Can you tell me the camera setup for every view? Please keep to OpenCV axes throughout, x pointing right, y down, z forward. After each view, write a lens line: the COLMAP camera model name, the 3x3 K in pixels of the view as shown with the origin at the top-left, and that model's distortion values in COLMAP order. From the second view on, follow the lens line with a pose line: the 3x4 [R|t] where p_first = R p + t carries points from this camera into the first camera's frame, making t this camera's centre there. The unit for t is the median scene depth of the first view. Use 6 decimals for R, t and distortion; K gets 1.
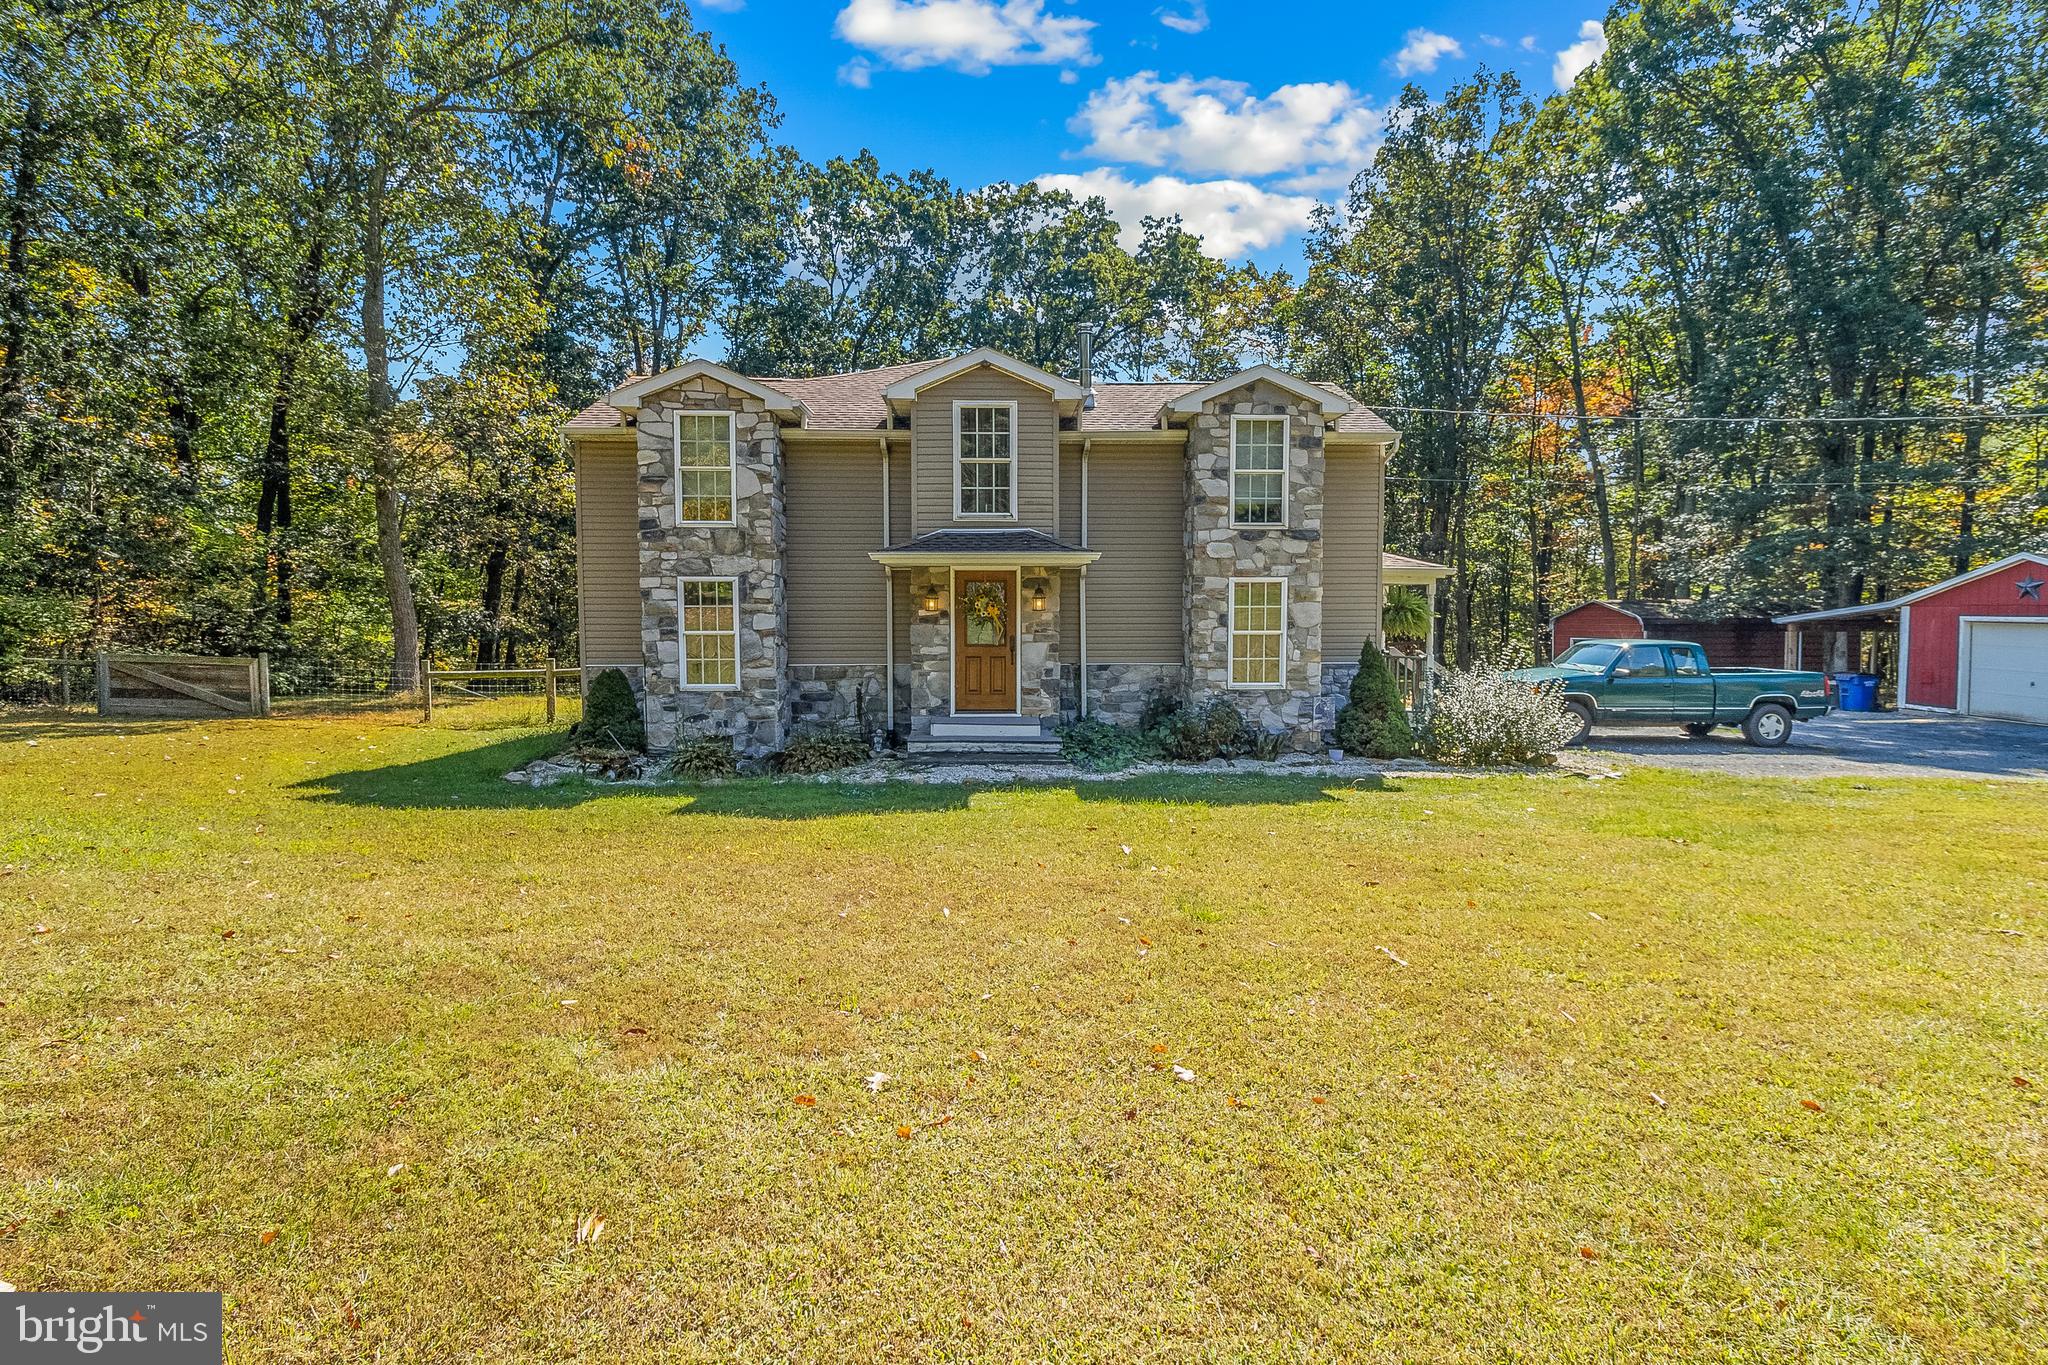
lens RADIAL K [[977.2, 0, 1014.4], [0, 977.2, 664.3], [0, 0, 1]] dist [0.003525, -0.000008]
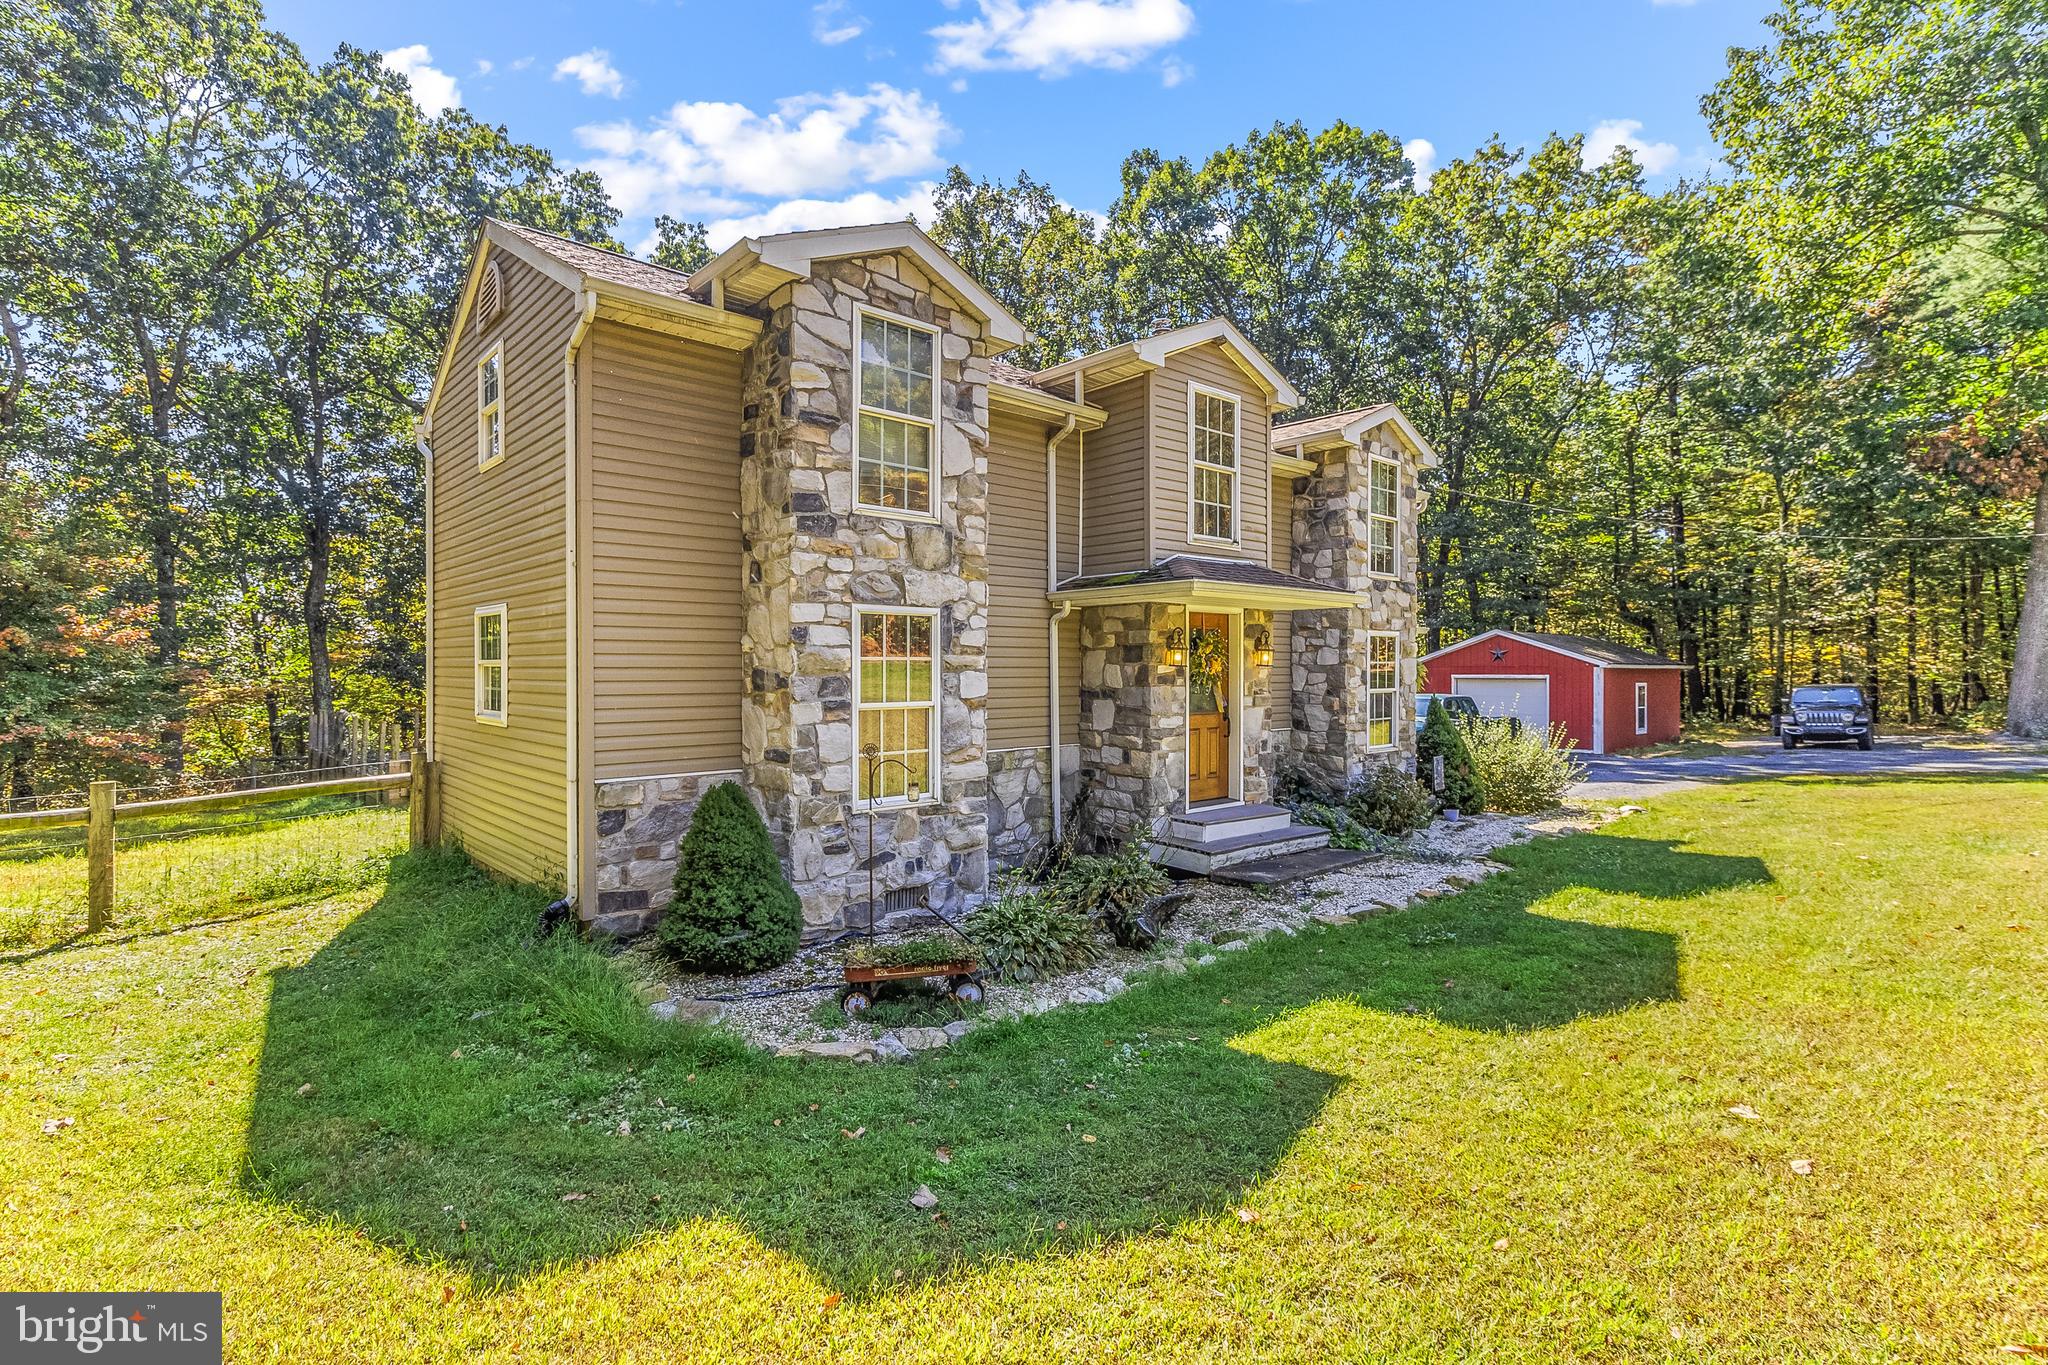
lens RADIAL K [[977.2, 0, 1027.2], [0, 977.2, 677.8], [0, 0, 1]] dist [0.003525, -0.000008]
pose [[0.762339, -0.006909, 0.647141, -0.617014], [0.038585, 0.998649, -0.034791, -0.025702], [-0.646027, 0.051492, 0.761576, 0.519566]]
